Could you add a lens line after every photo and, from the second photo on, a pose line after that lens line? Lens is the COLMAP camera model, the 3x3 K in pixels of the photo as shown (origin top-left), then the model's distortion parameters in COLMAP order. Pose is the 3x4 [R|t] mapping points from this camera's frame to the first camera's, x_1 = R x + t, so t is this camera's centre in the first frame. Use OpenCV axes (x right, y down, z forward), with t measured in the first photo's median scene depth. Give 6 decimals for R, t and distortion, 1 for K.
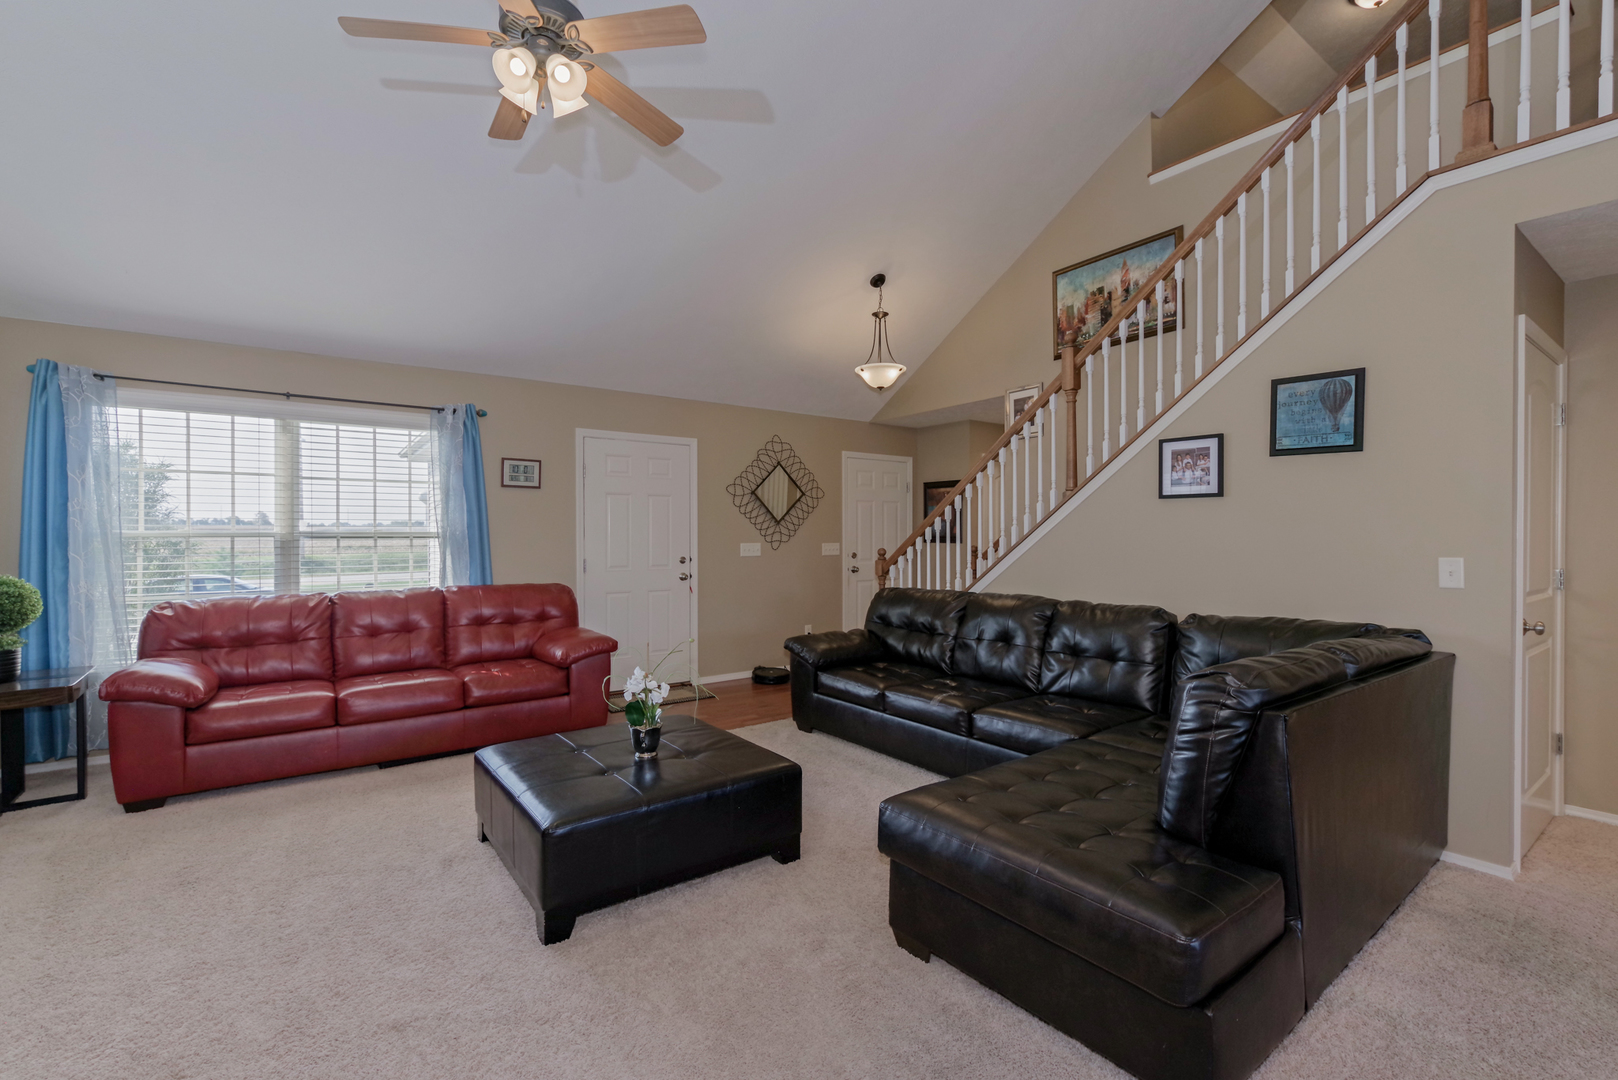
lens RADIAL K [[709.9, 0, 809.0], [0, 709.9, 534.2], [0, 0, 1]] dist [0.001874, 0.000005]
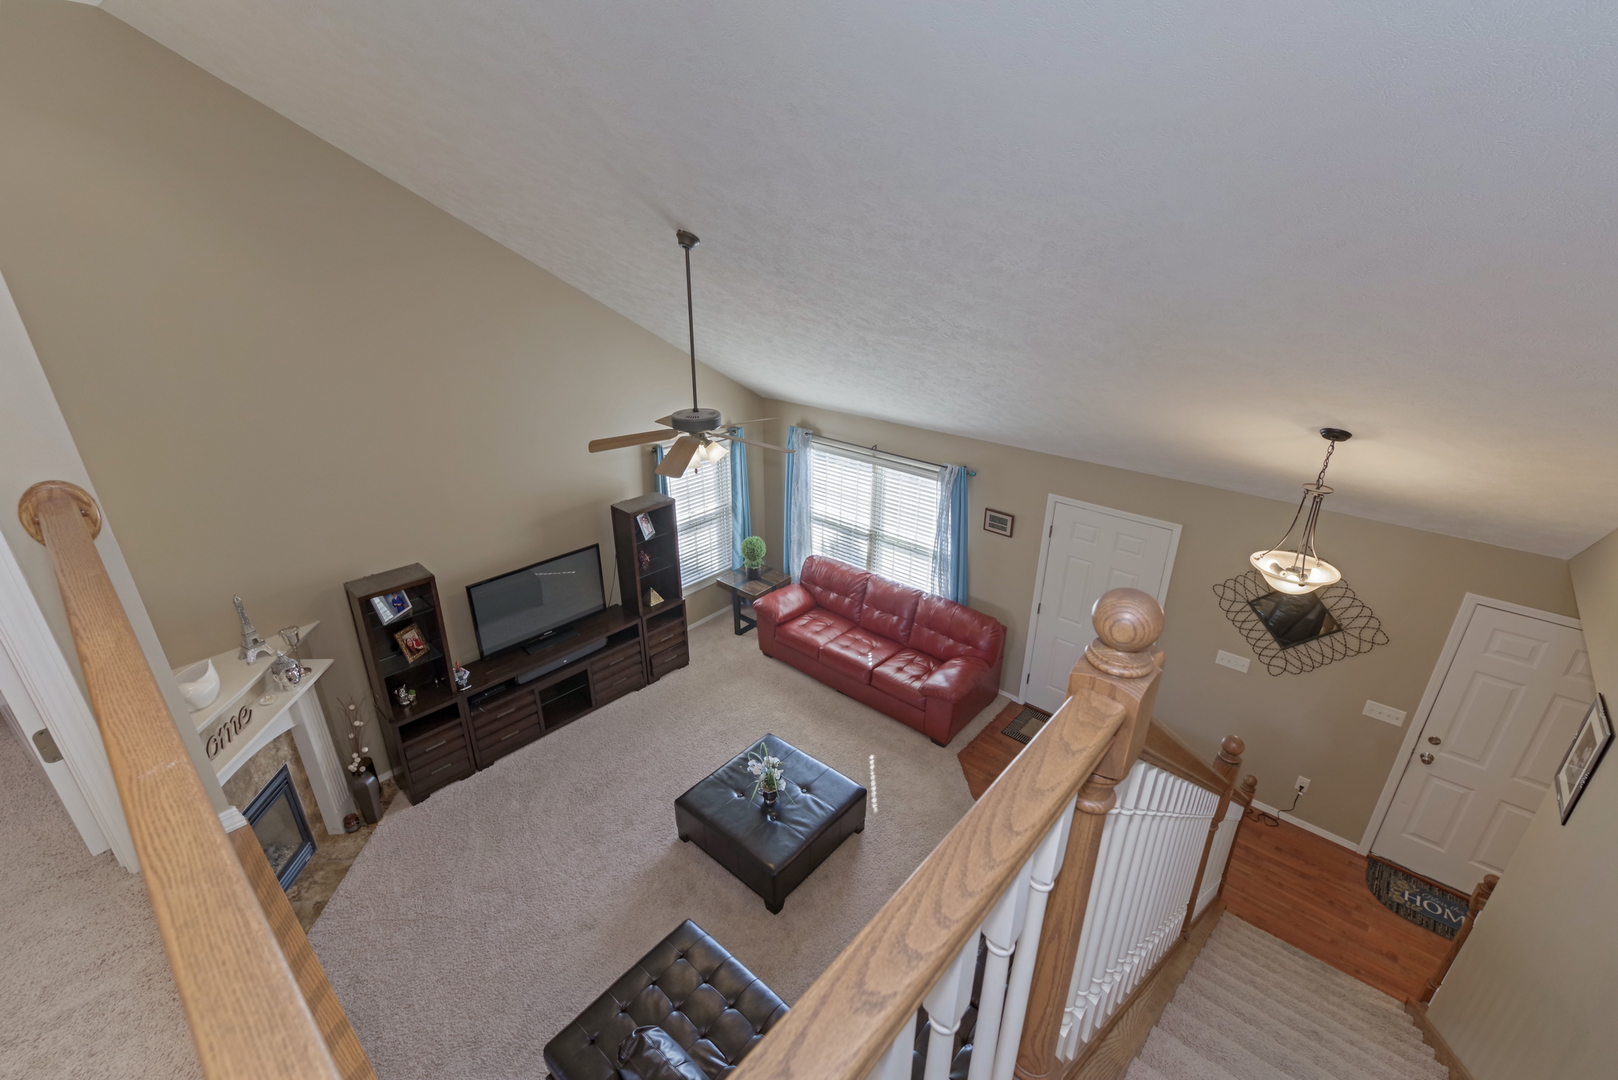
lens RADIAL K [[709.9, 0, 809.0], [0, 709.9, 534.2], [0, 0, 1]] dist [0.001874, 0.000005]
pose [[0.212199, 0.389387, -0.896298, 0.582434], [-0.001432, 0.917308, 0.398175, -0.518352], [0.977225, -0.083209, 0.195210, 0.425578]]
